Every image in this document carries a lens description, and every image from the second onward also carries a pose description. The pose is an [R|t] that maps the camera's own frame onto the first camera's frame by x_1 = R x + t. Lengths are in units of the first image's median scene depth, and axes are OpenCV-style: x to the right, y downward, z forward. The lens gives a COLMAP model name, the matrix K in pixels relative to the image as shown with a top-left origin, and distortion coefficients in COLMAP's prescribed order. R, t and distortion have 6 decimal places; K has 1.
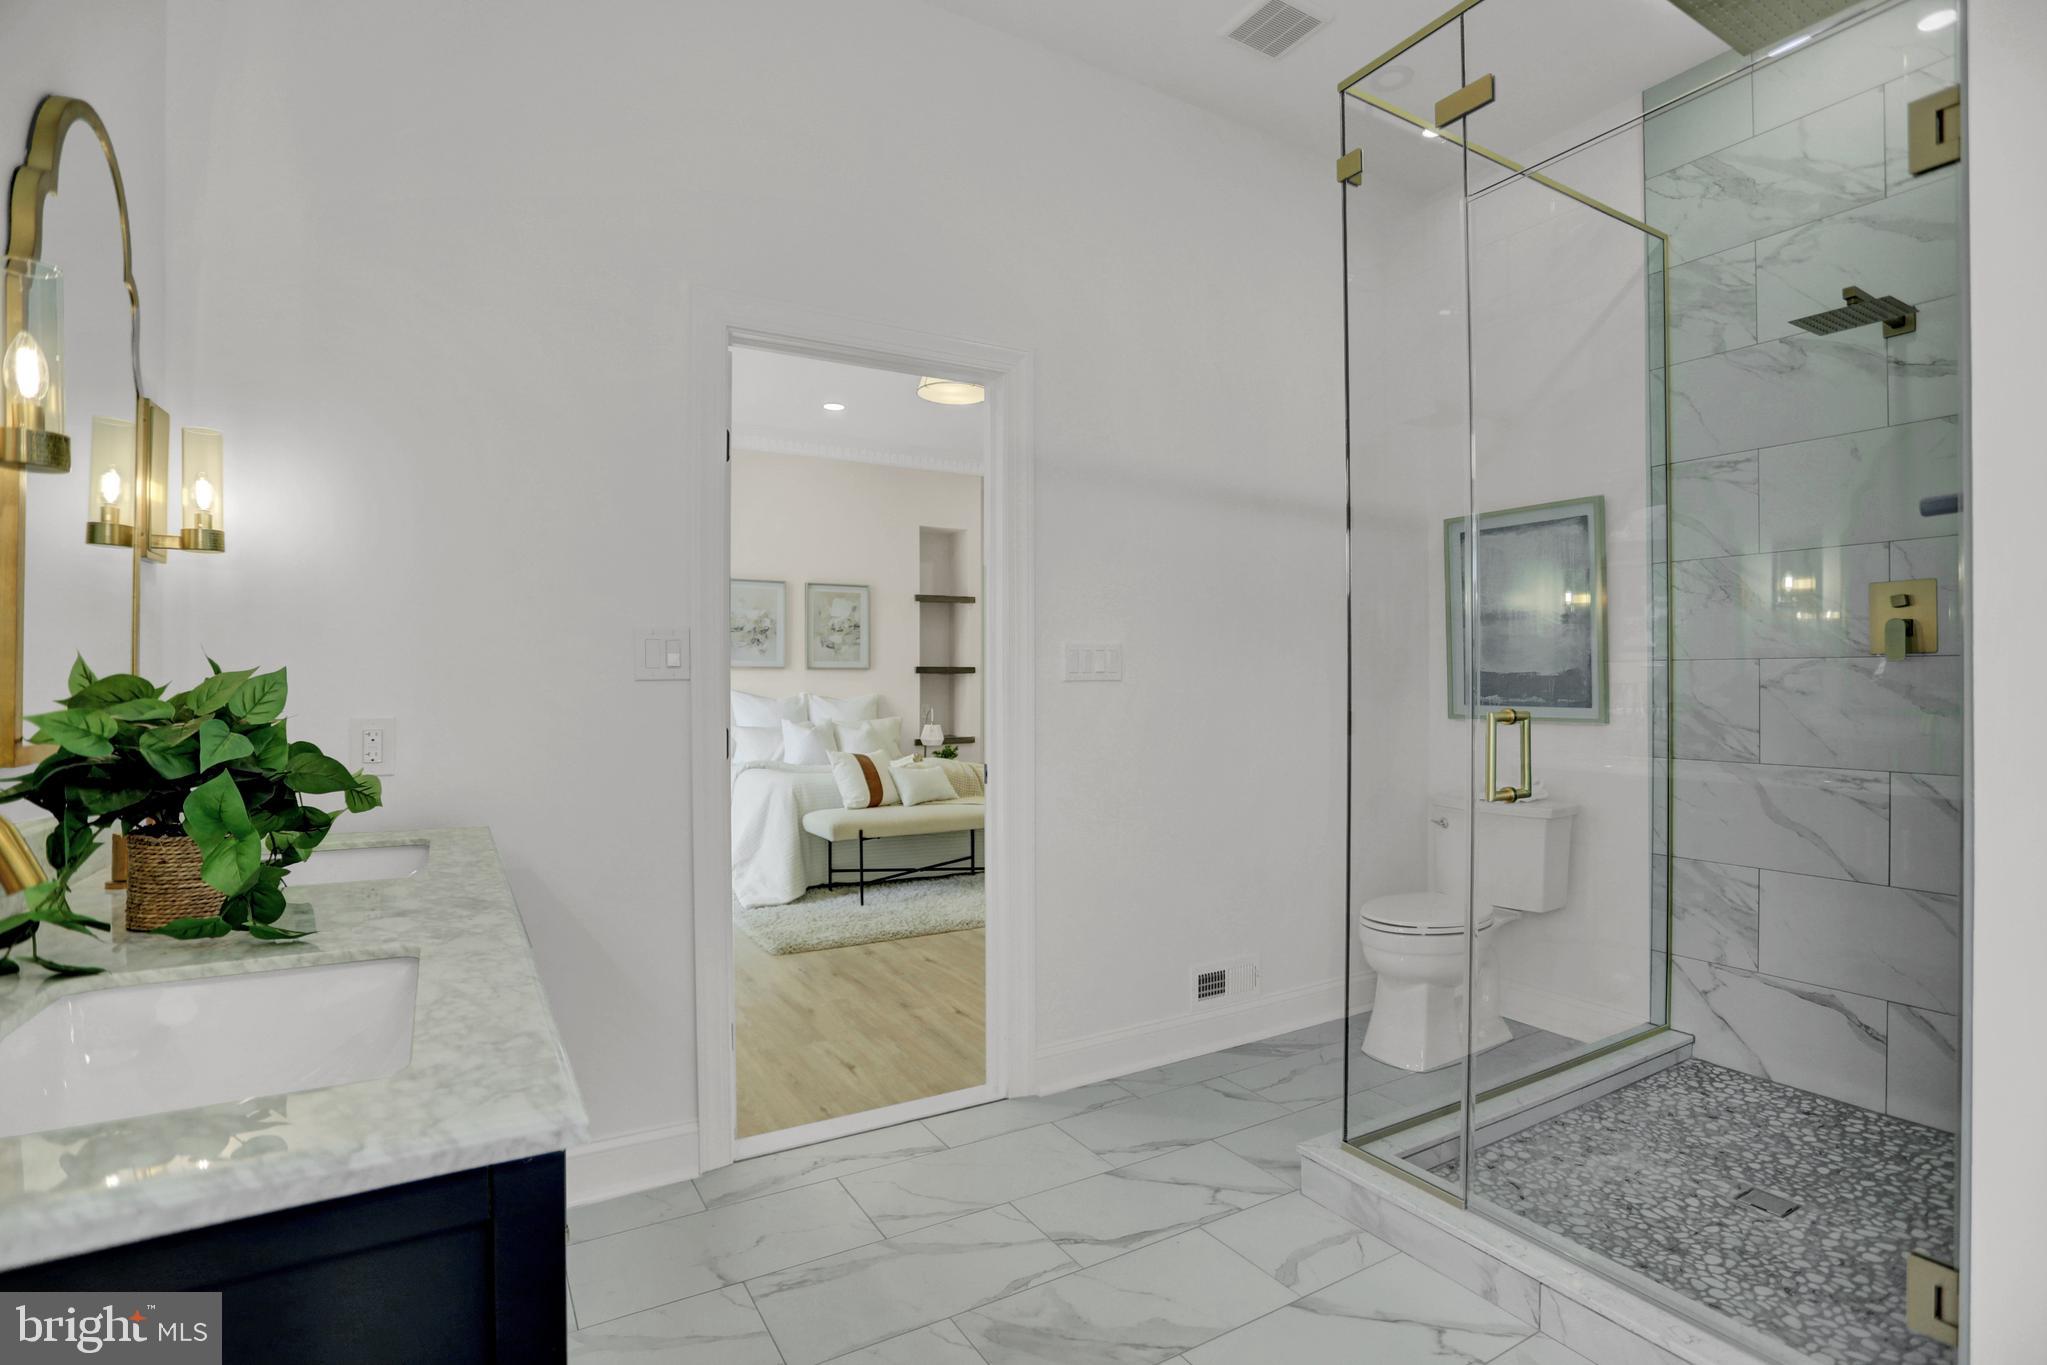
lens RADIAL K [[985.8, 0, 1031.6], [0, 985.8, 679.7], [0, 0, 1]] dist [-0.060934, 0.023974]
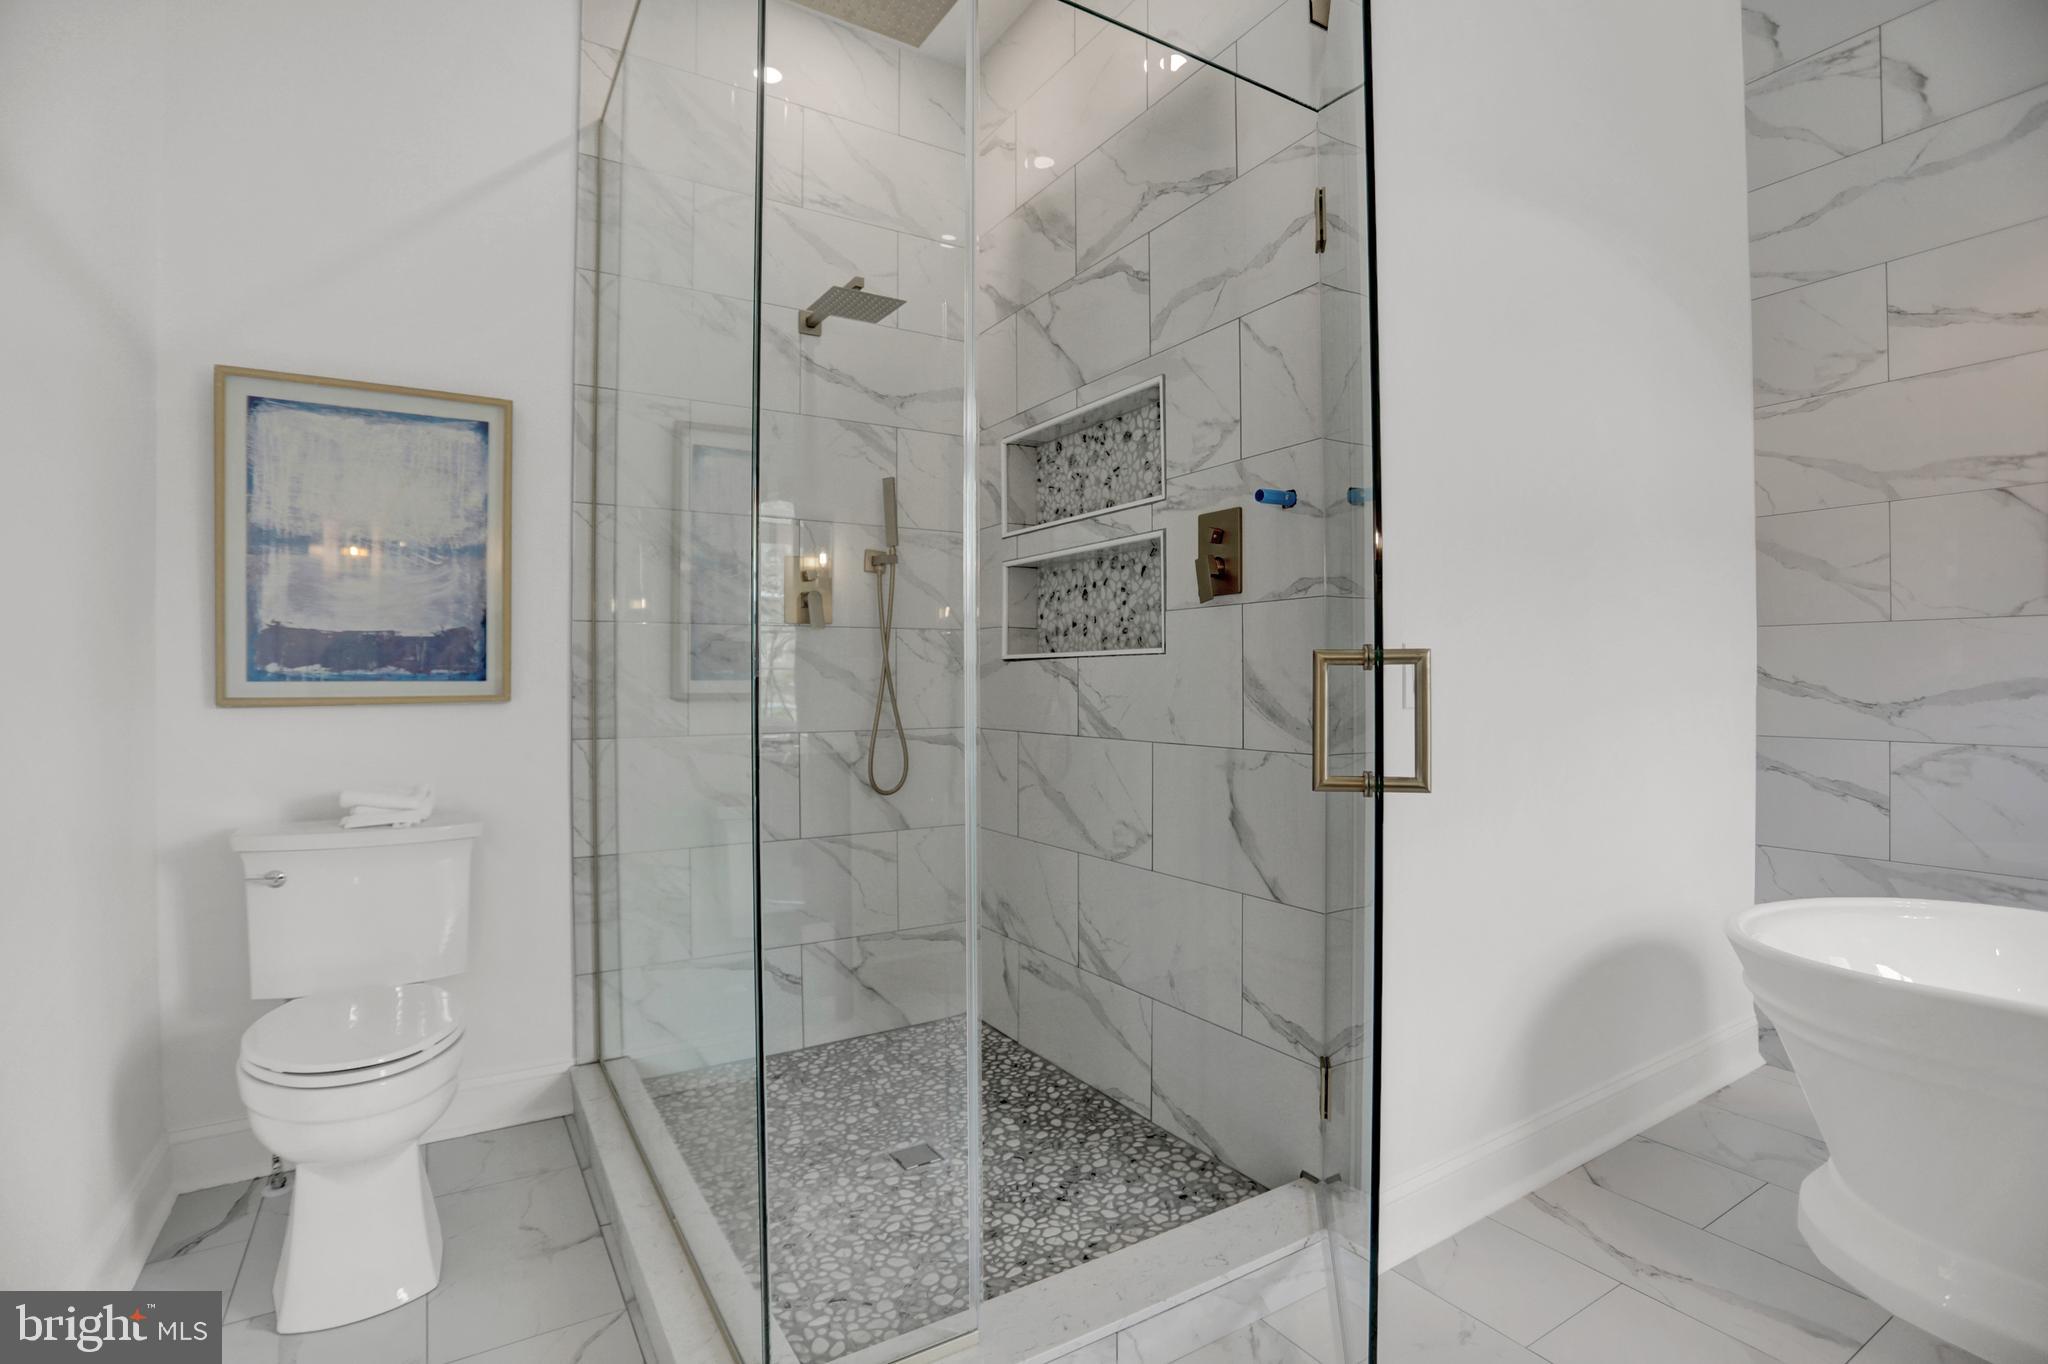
lens RADIAL K [[986.3, 0, 1032.1], [0, 986.3, 679.2], [0, 0, 1]] dist [-0.060934, 0.023974]
pose [[-0.015630, 0.002902, 0.999874, -0.186501], [0.004722, 0.999985, -0.002829, 0.033939], [-0.999867, 0.004677, -0.015643, 0.637323]]
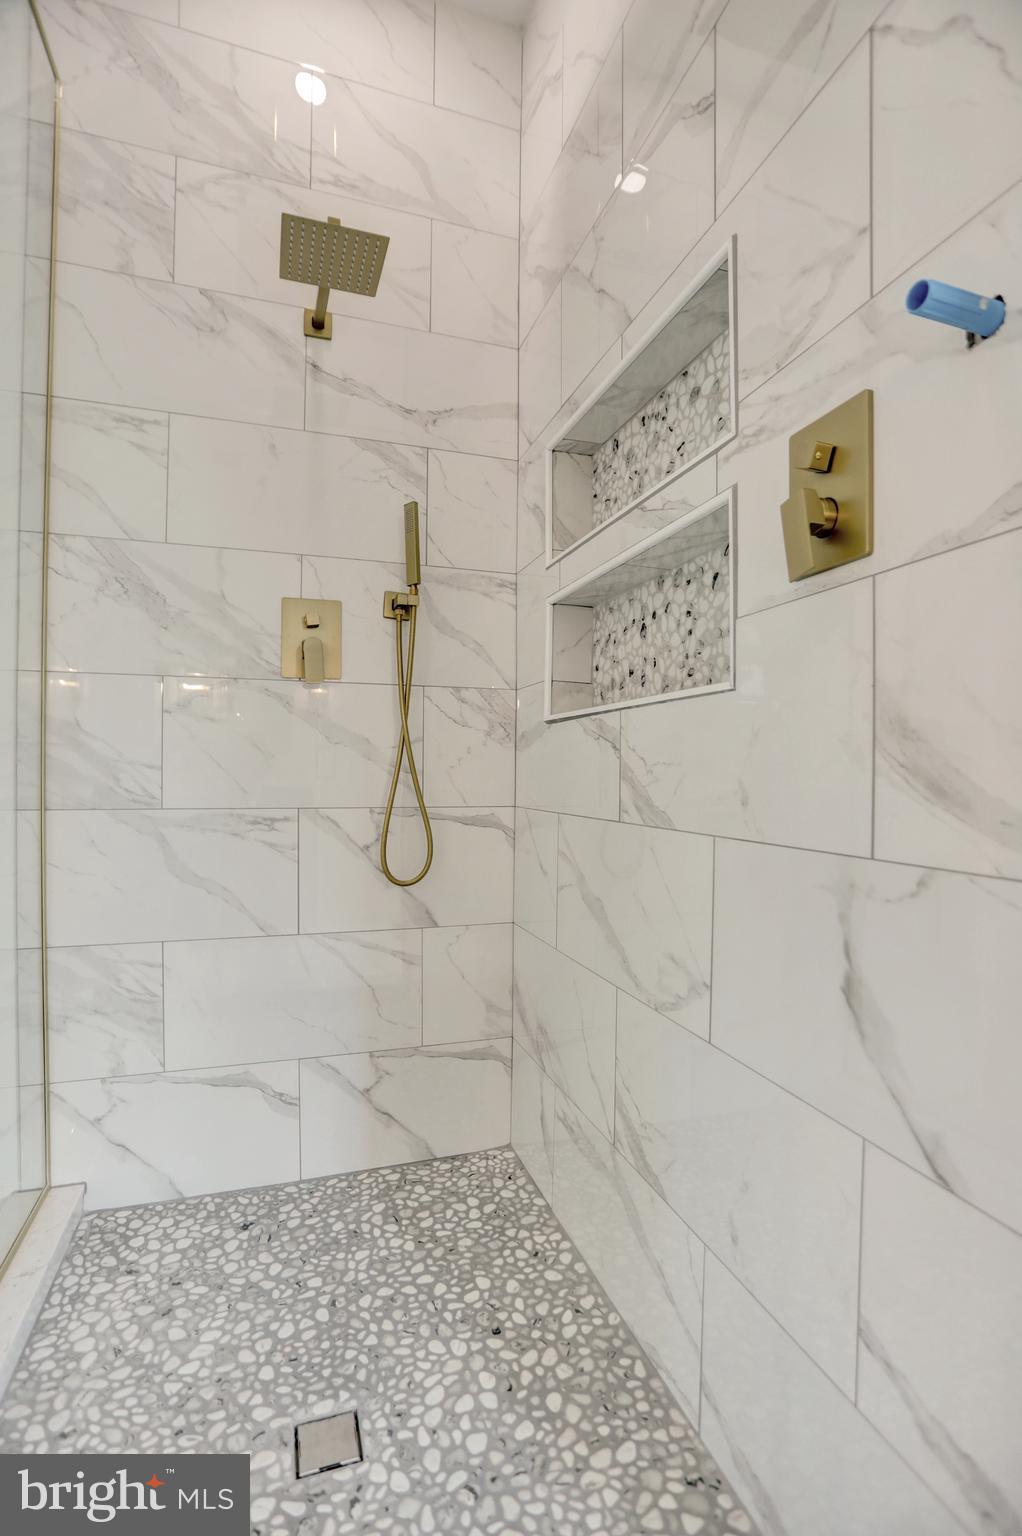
lens RADIAL K [[739.7, 0, 513.8], [0, 739.7, 774.4], [0, 0, 1]] dist [-0.060934, 0.023974]
pose [[0.222074, -0.000765, 0.975029, 0.221255], [-0.006895, 0.999973, 0.002355, 0.051870], [-0.975005, -0.007246, 0.222063, 0.545385]]
